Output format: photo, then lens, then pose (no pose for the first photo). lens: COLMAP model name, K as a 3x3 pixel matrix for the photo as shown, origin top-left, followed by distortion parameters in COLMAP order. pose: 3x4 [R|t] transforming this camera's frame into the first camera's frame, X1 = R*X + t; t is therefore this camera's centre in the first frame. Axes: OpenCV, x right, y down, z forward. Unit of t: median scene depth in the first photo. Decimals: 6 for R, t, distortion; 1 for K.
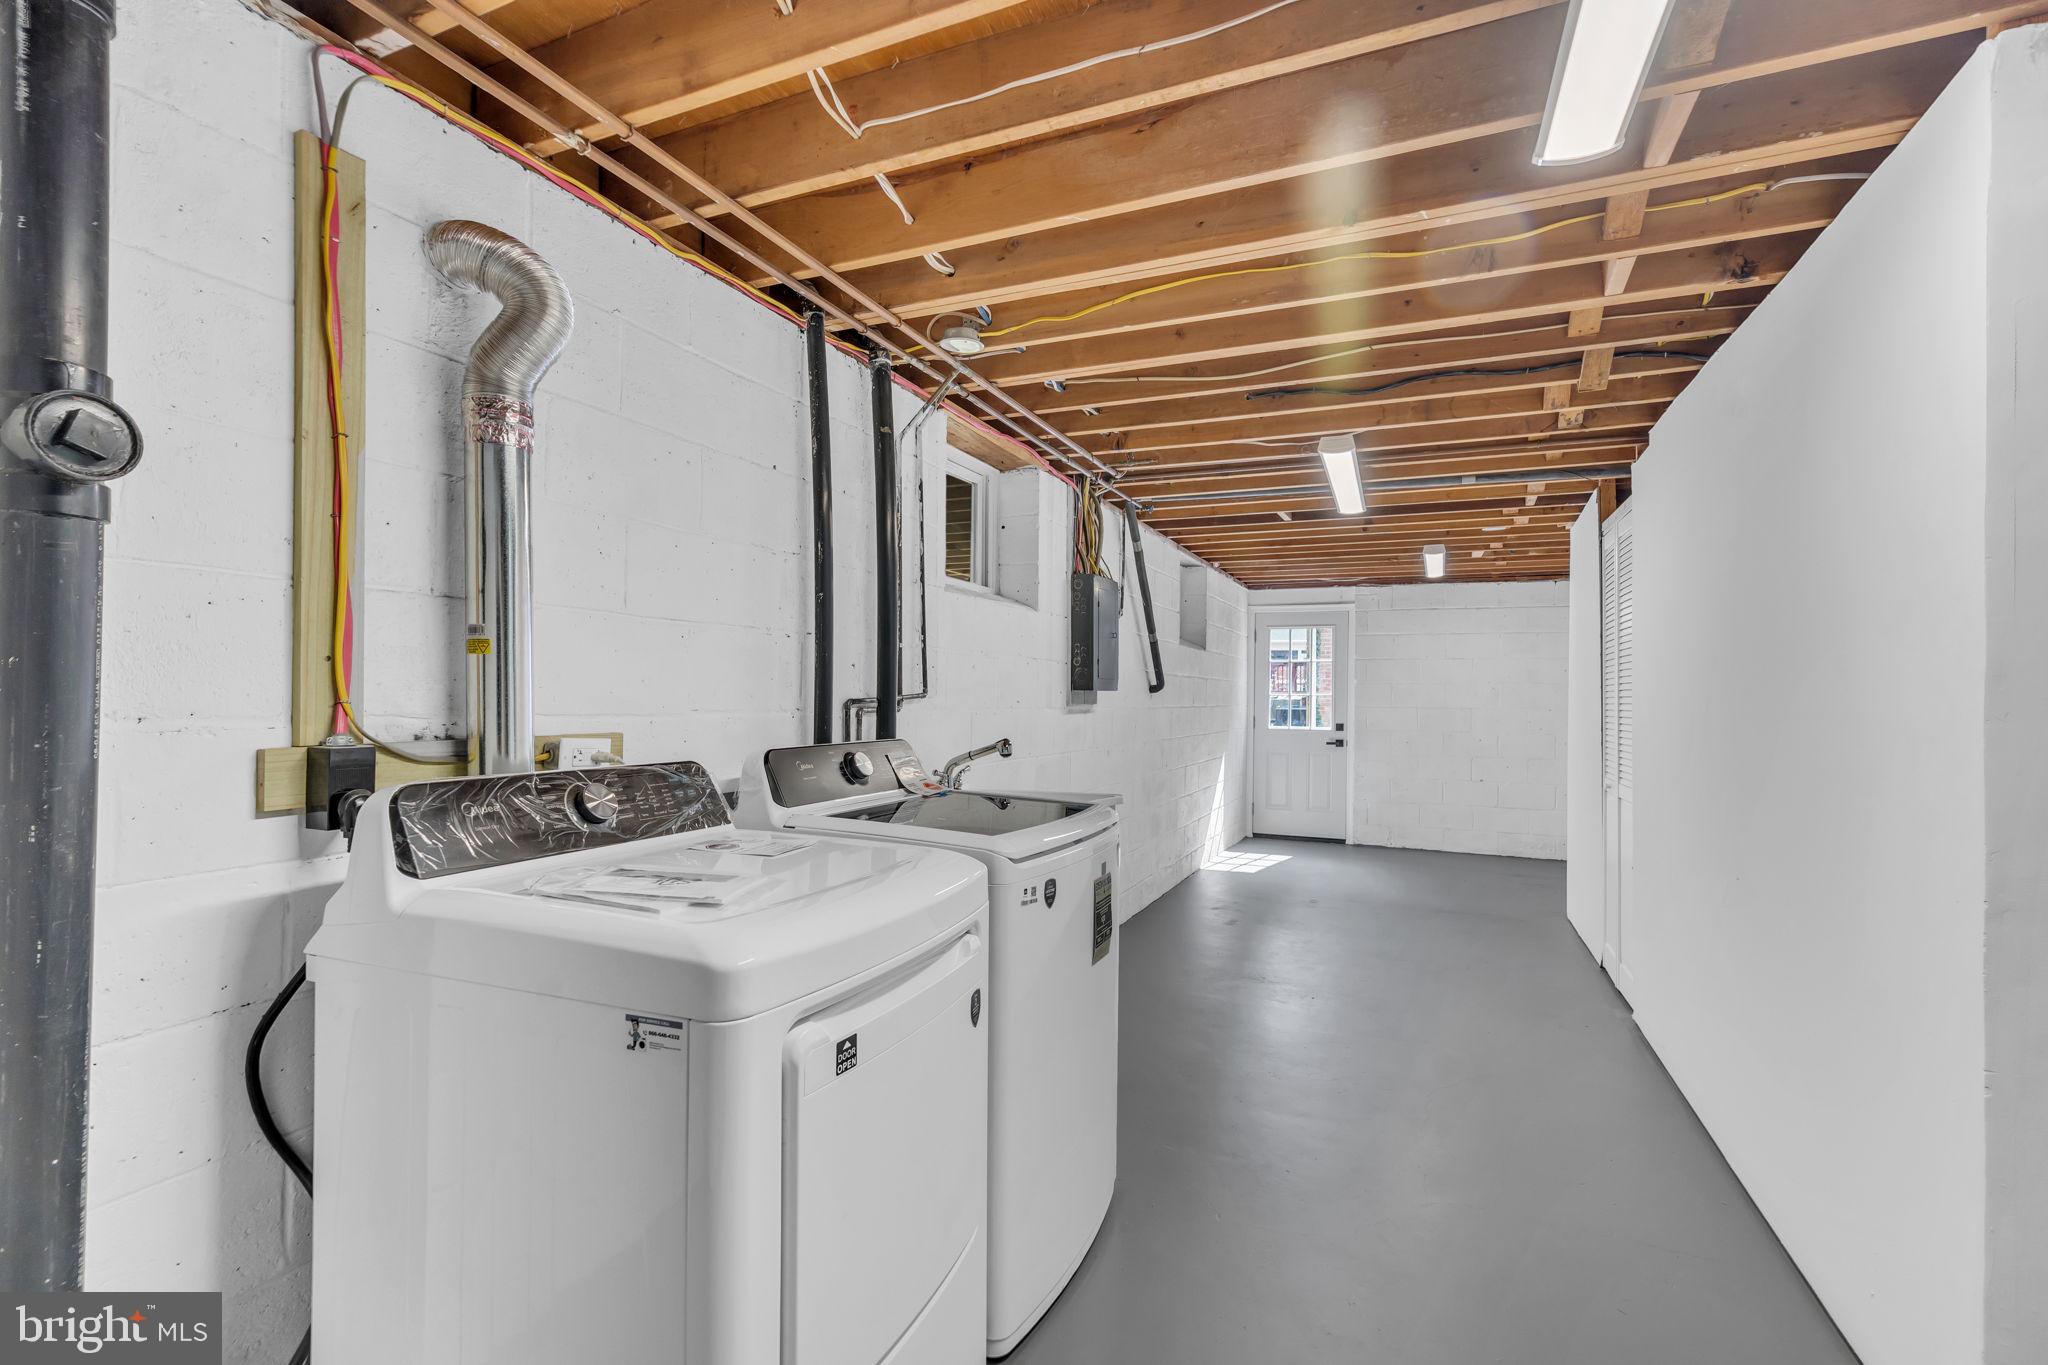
lens RADIAL K [[945.3, 0, 1026.9], [0, 945.3, 692.0], [0, 0, 1]] dist [-0.001469, 0.003910]
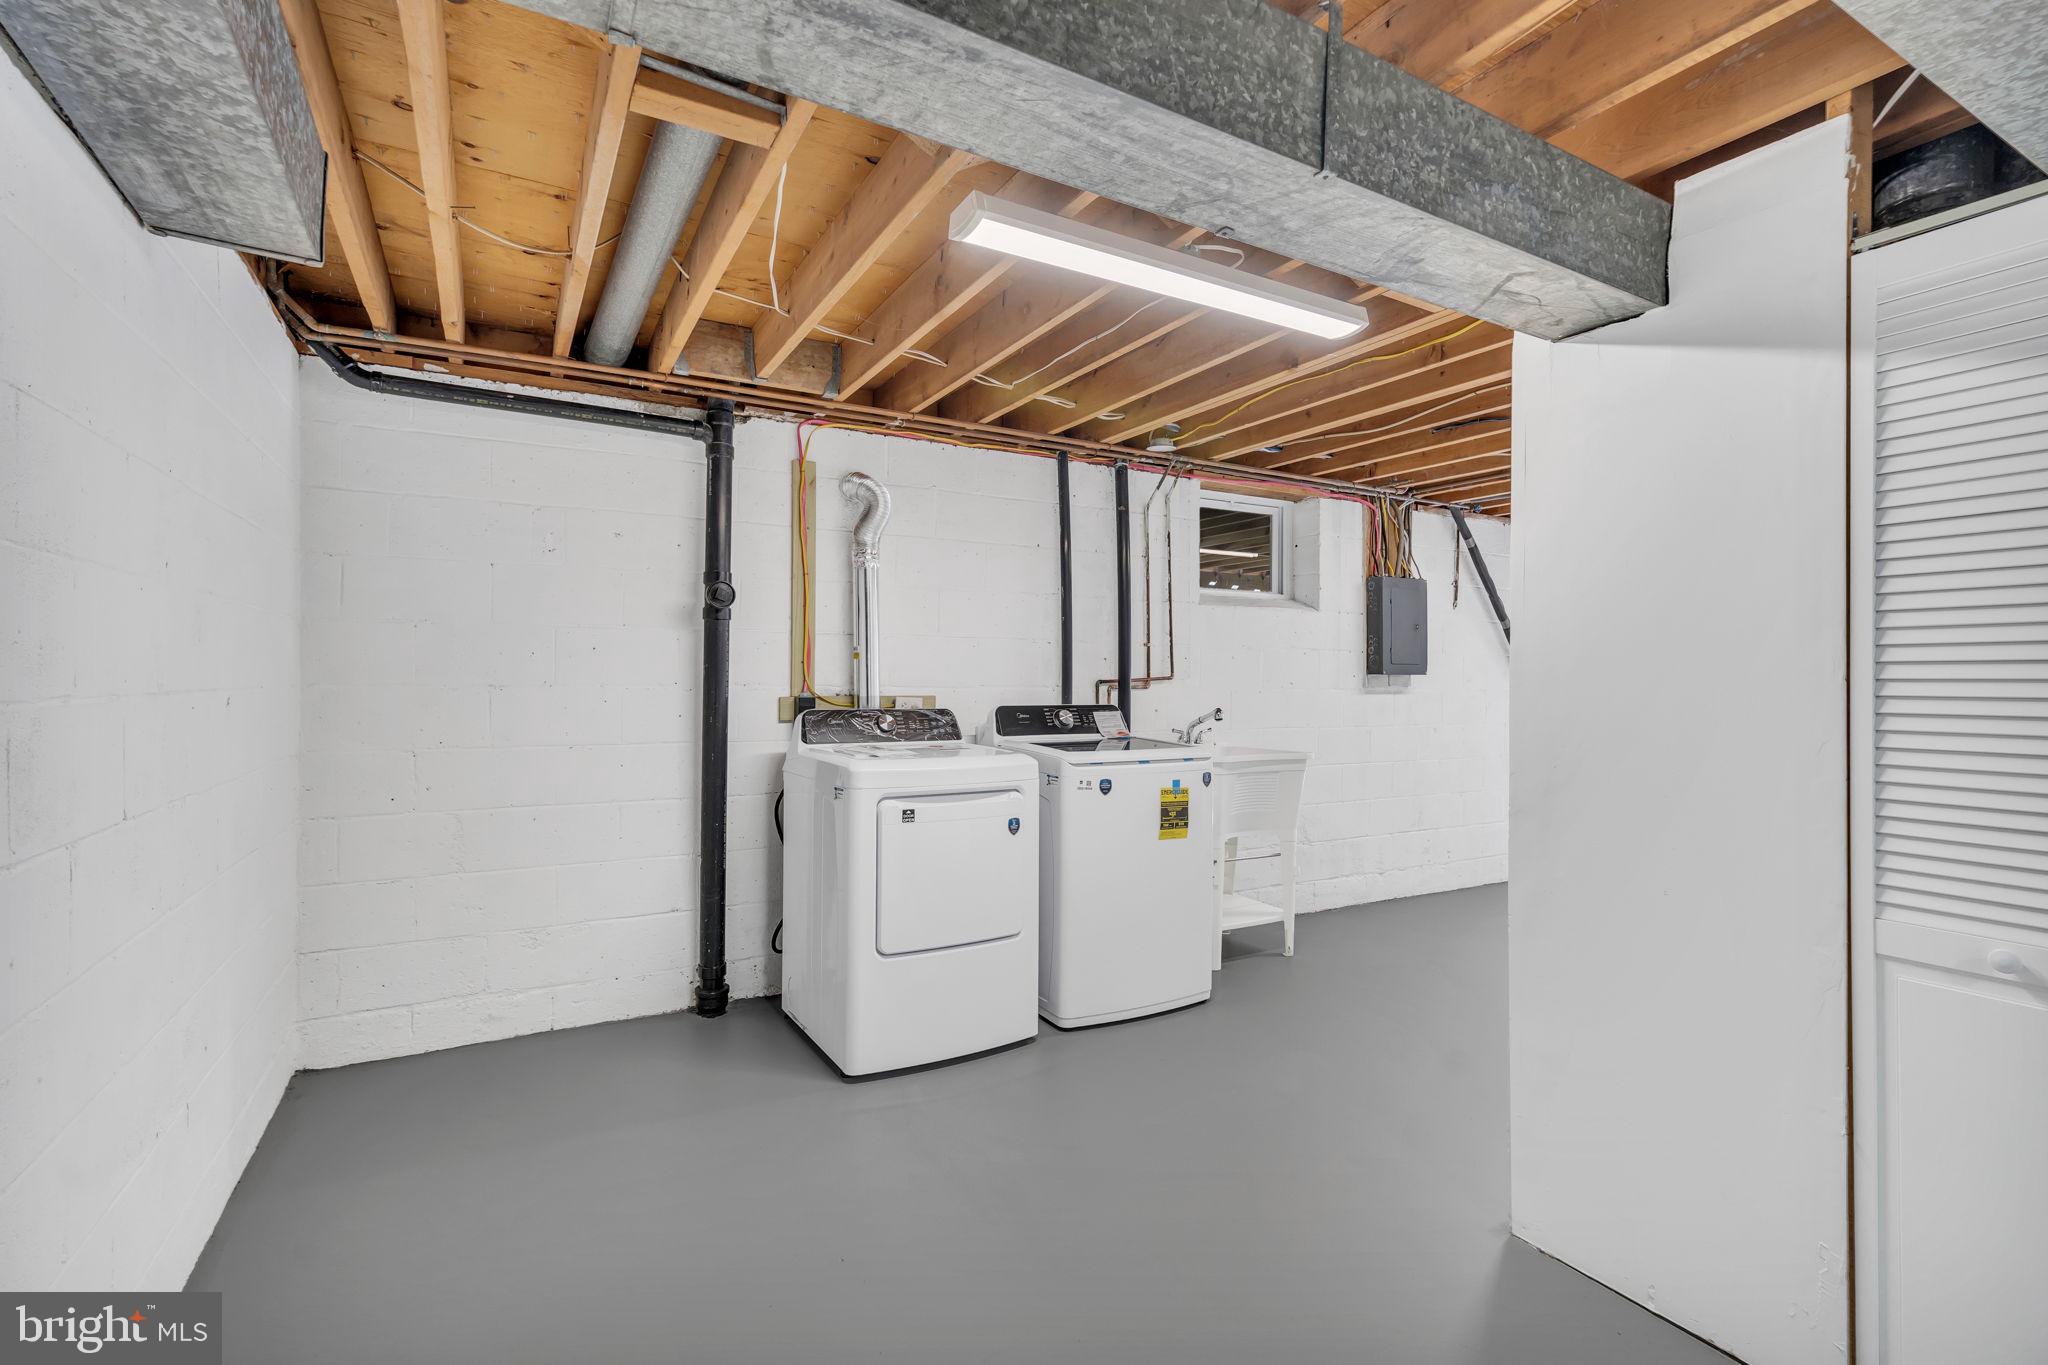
lens RADIAL K [[945.3, 0, 1018.1], [0, 945.3, 678.5], [0, 0, 1]] dist [-0.001469, 0.003910]
pose [[0.798131, -0.003971, -0.602471, 0.970156], [0.003245, 0.999992, -0.002293, 0.011332], [0.602476, -0.000125, 0.798137, -0.526126]]
